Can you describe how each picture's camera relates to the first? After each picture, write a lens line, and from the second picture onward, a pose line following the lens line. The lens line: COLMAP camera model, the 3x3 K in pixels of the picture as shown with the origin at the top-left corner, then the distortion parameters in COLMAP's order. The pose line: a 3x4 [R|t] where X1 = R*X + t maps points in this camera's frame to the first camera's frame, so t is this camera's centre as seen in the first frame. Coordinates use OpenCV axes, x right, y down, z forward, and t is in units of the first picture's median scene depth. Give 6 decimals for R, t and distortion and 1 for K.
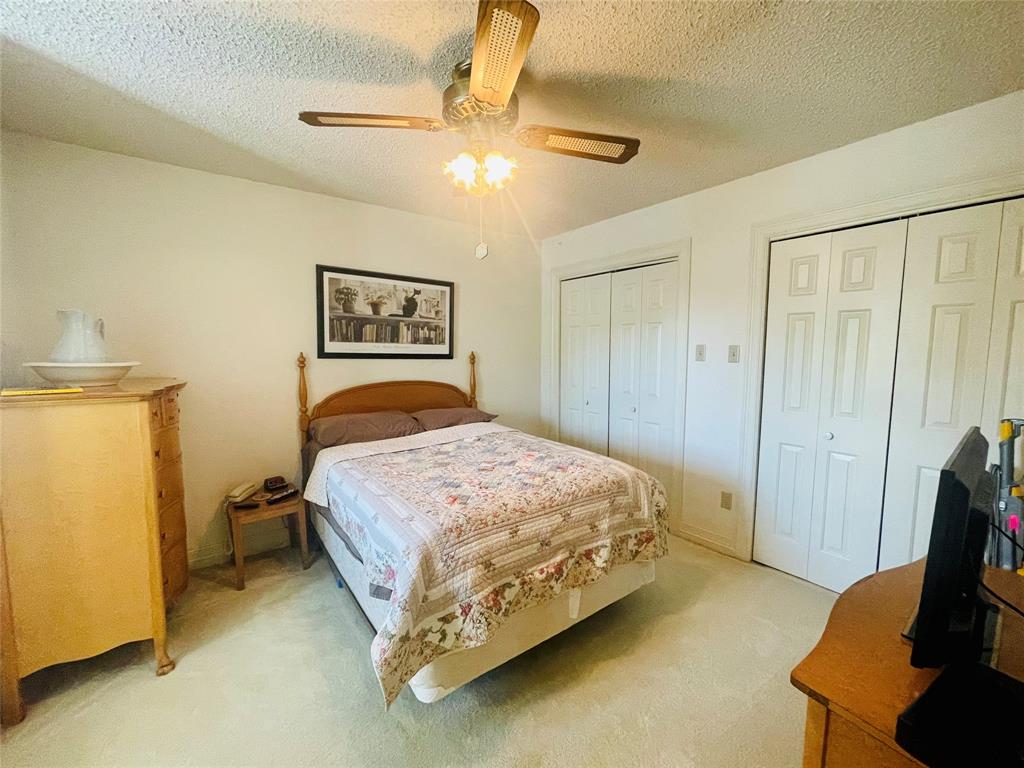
lens RADIAL K [[407.8, 0, 510.2], [0, 407.8, 389.7], [0, 0, 1]] dist [-0.012164, -0.000046]
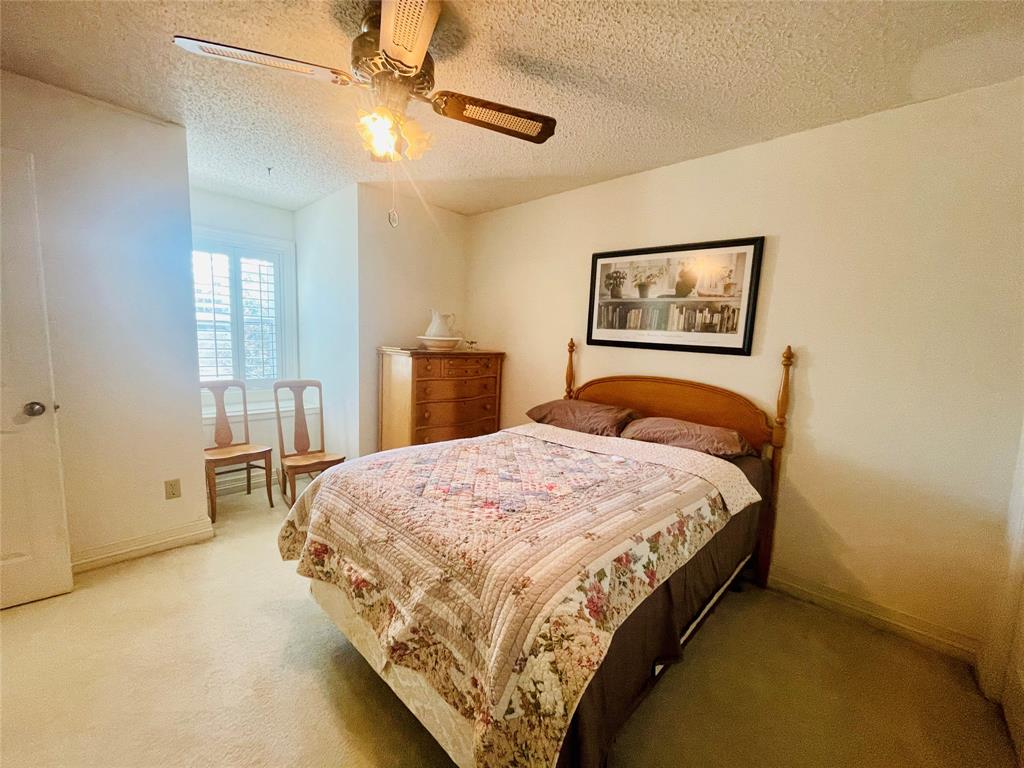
lens RADIAL K [[407.8, 0, 510.2], [0, 407.8, 389.7], [0, 0, 1]] dist [-0.012164, -0.000046]
pose [[0.183746, 0.130344, -0.974293, 0.506164], [-0.135443, 0.985072, 0.106242, -0.045424], [0.973598, 0.112440, 0.198658, 0.589337]]
